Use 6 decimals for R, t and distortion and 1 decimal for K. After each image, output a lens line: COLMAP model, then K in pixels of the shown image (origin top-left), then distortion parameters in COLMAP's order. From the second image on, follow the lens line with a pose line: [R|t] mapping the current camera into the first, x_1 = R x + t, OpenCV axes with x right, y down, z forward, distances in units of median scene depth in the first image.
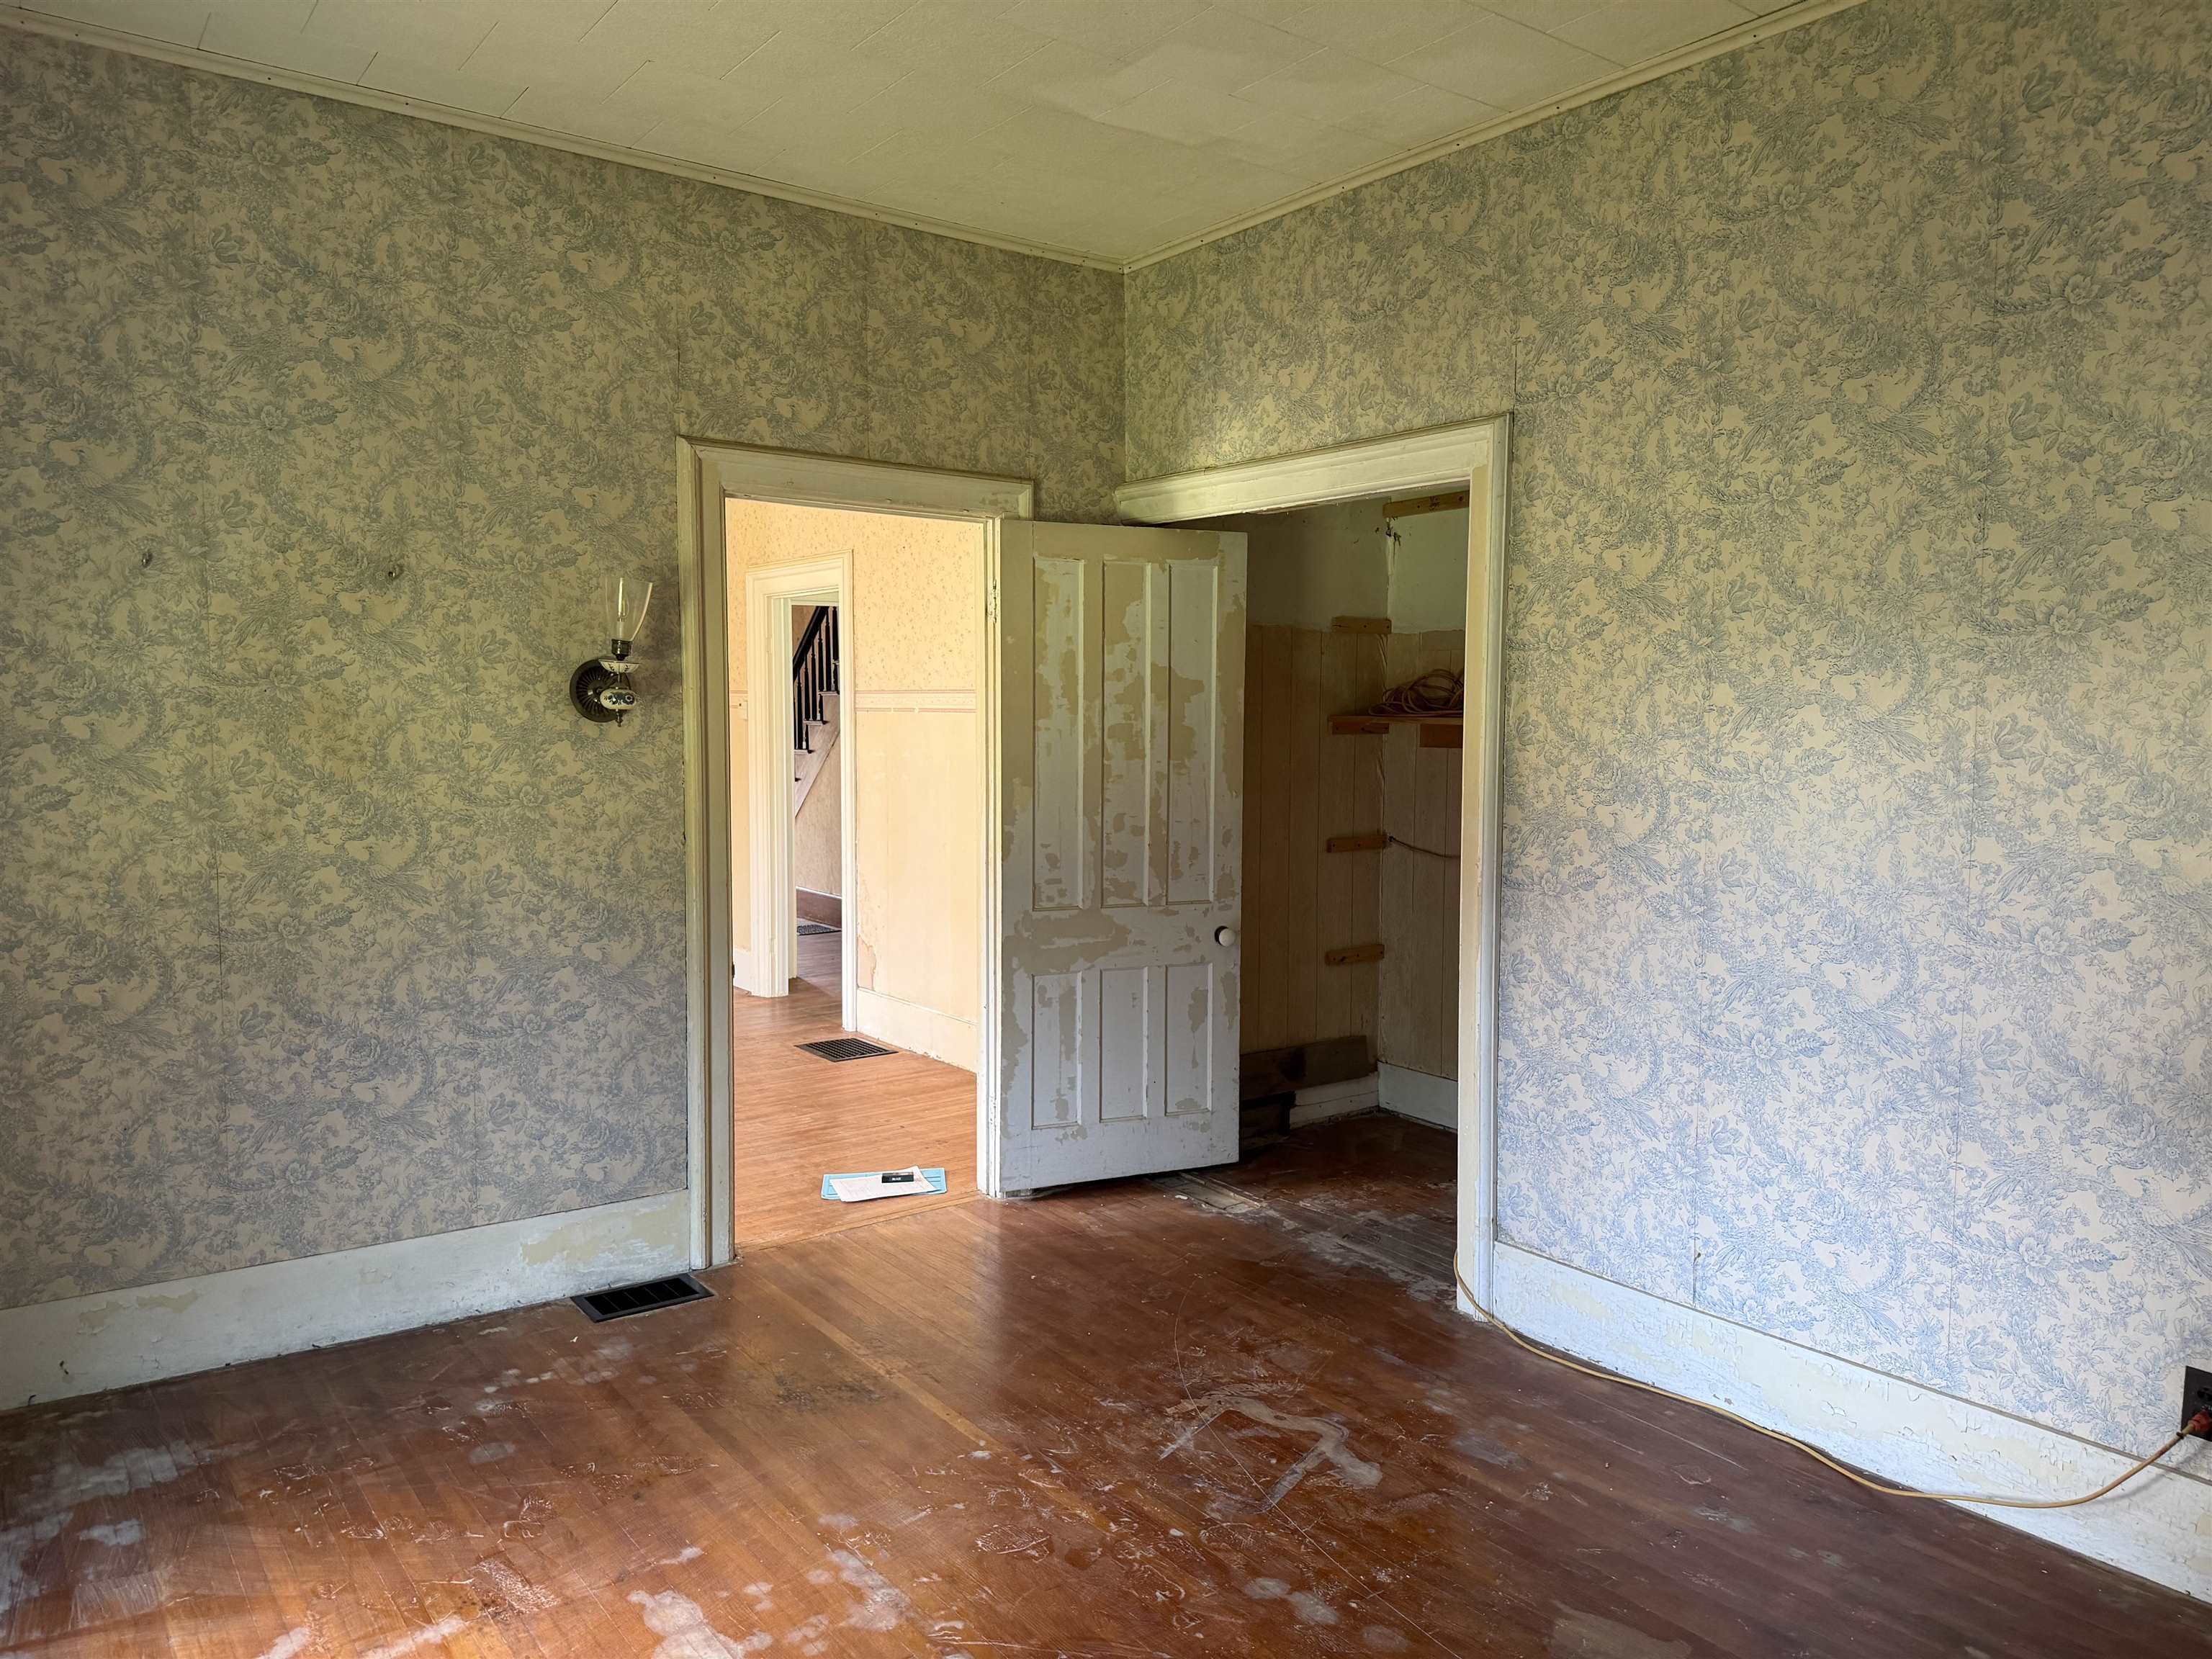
lens RADIAL K [[1554.0, 0, 1082.5], [0, 1554.0, 840.2], [0, 0, 1]] dist [0.024585, -0.039408]
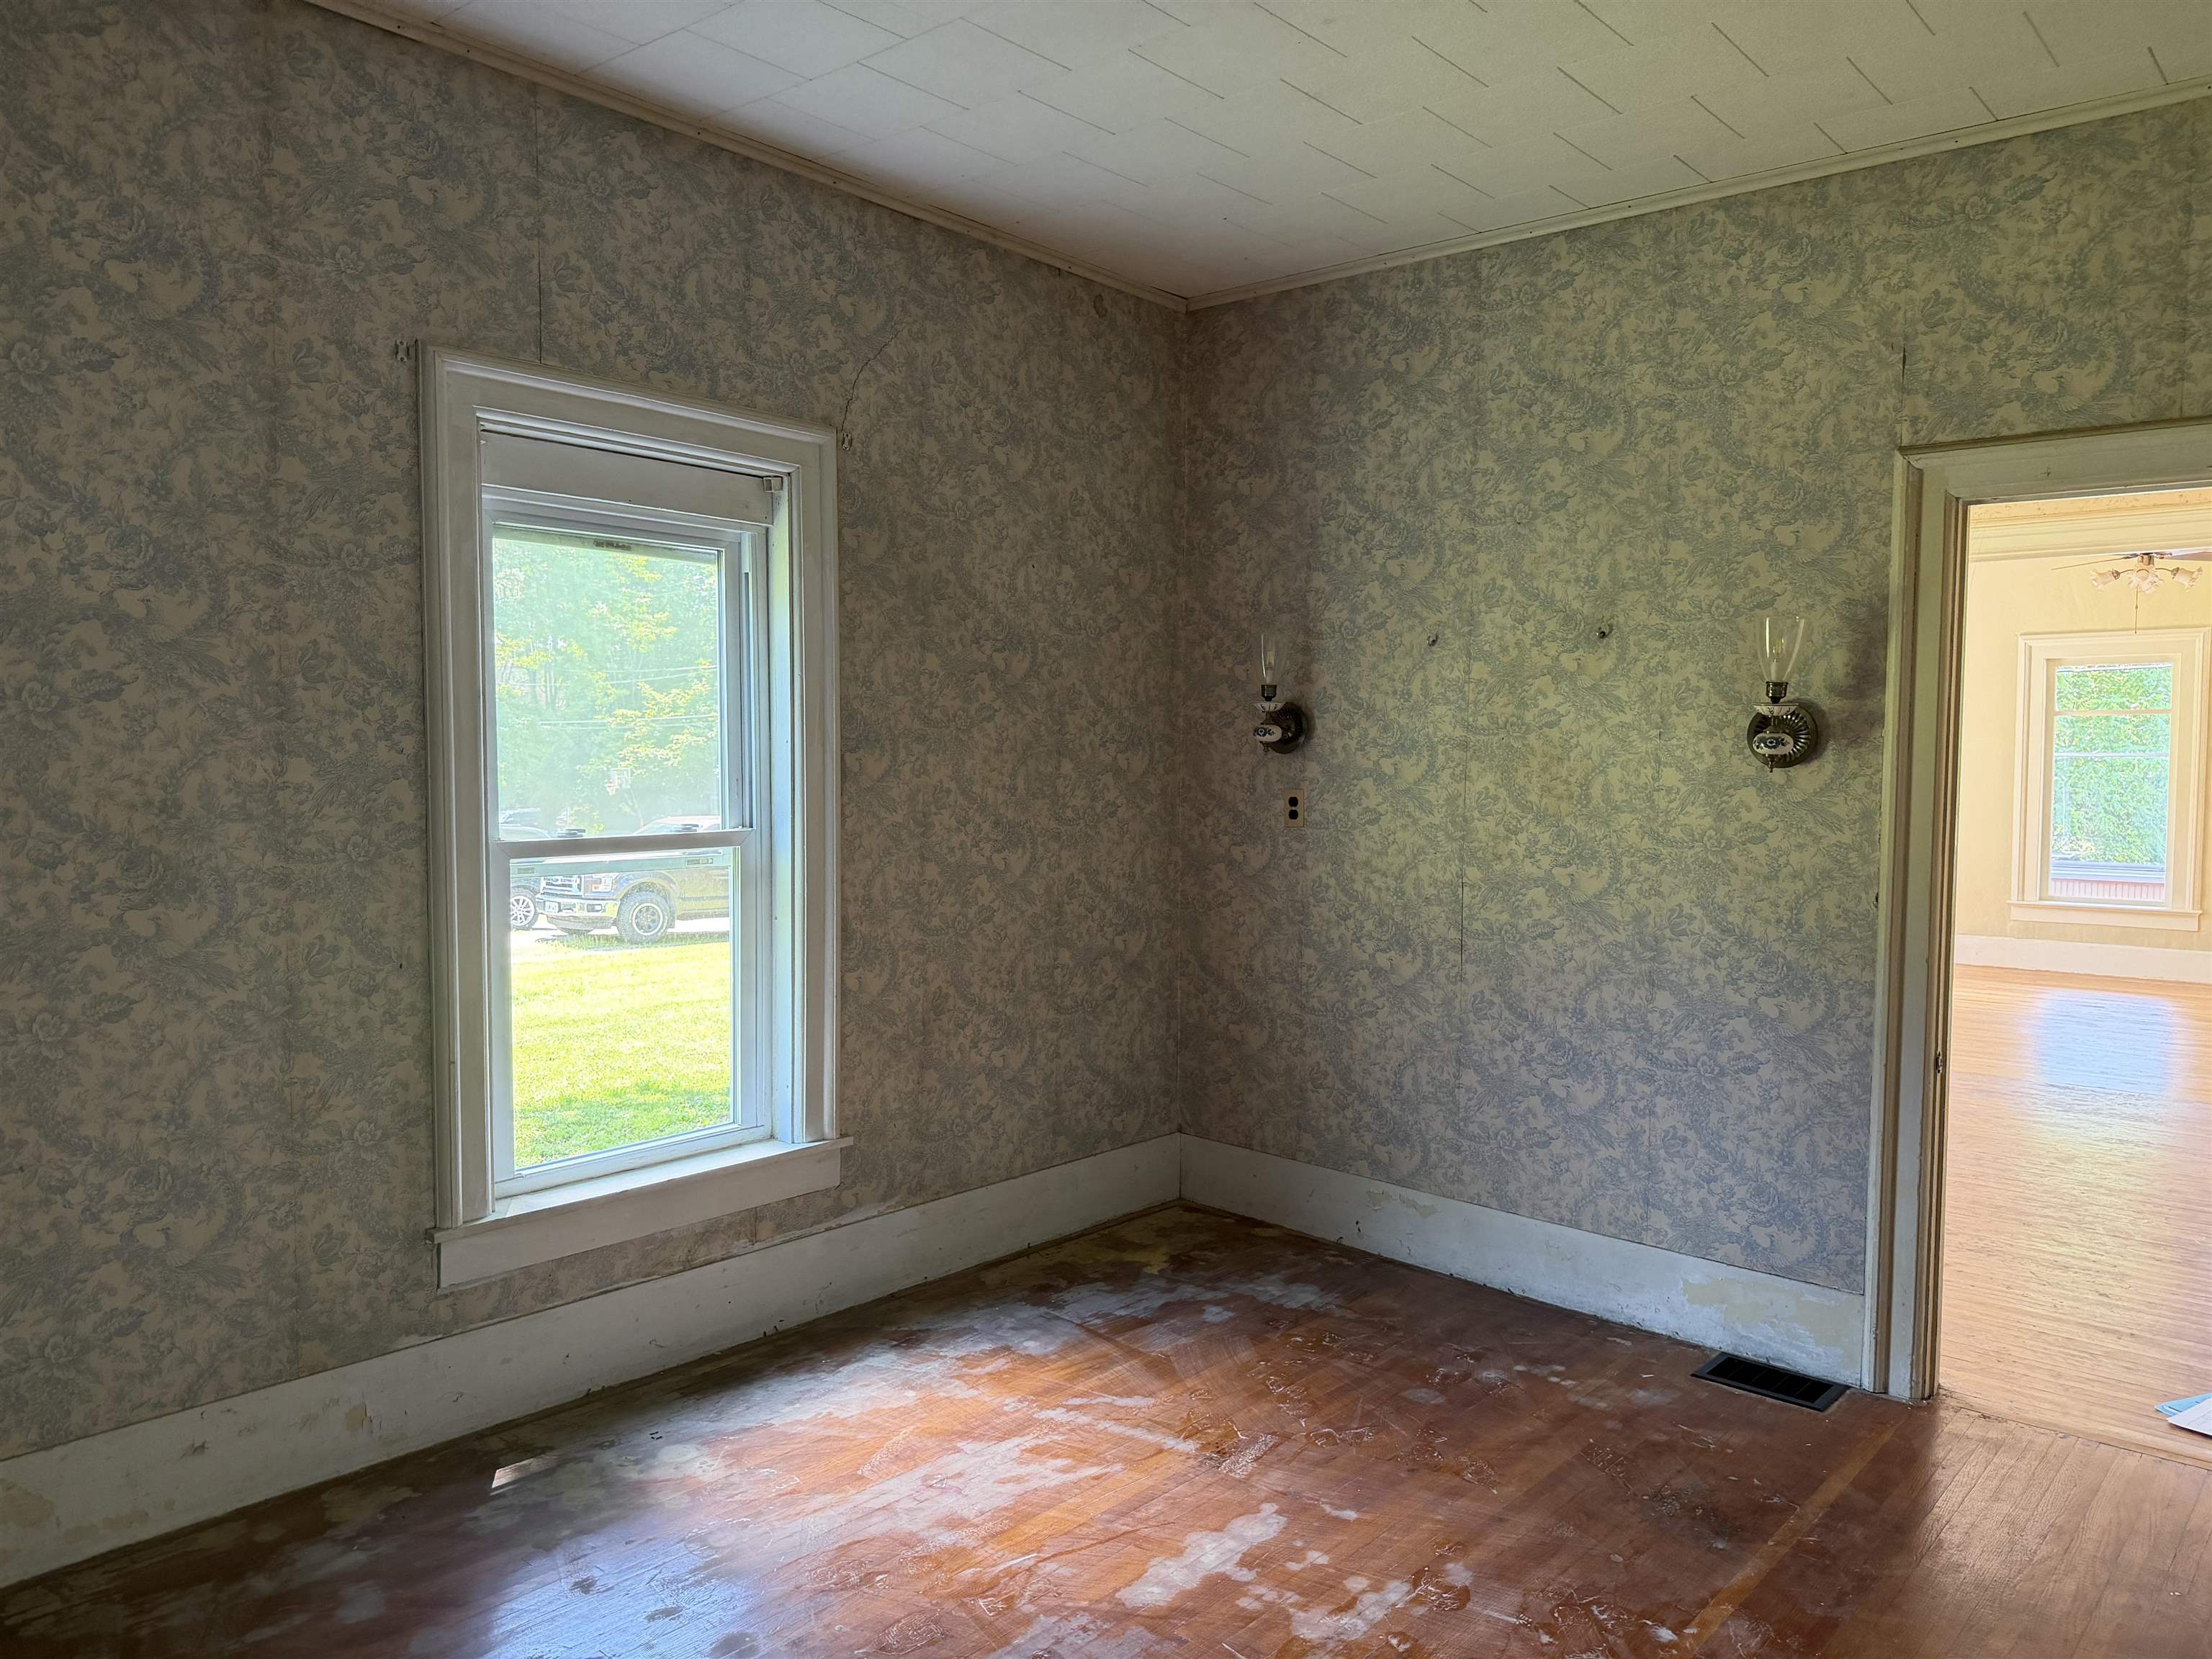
lens RADIAL K [[1554.0, 0, 1090.7], [0, 1554.0, 836.0], [0, 0, 1]] dist [0.024585, -0.039408]
pose [[0.199891, 0.059419, -0.978015, 0.586666], [-0.082750, 0.995617, 0.043576, -0.044399], [0.976318, 0.072220, 0.203932, 0.425175]]
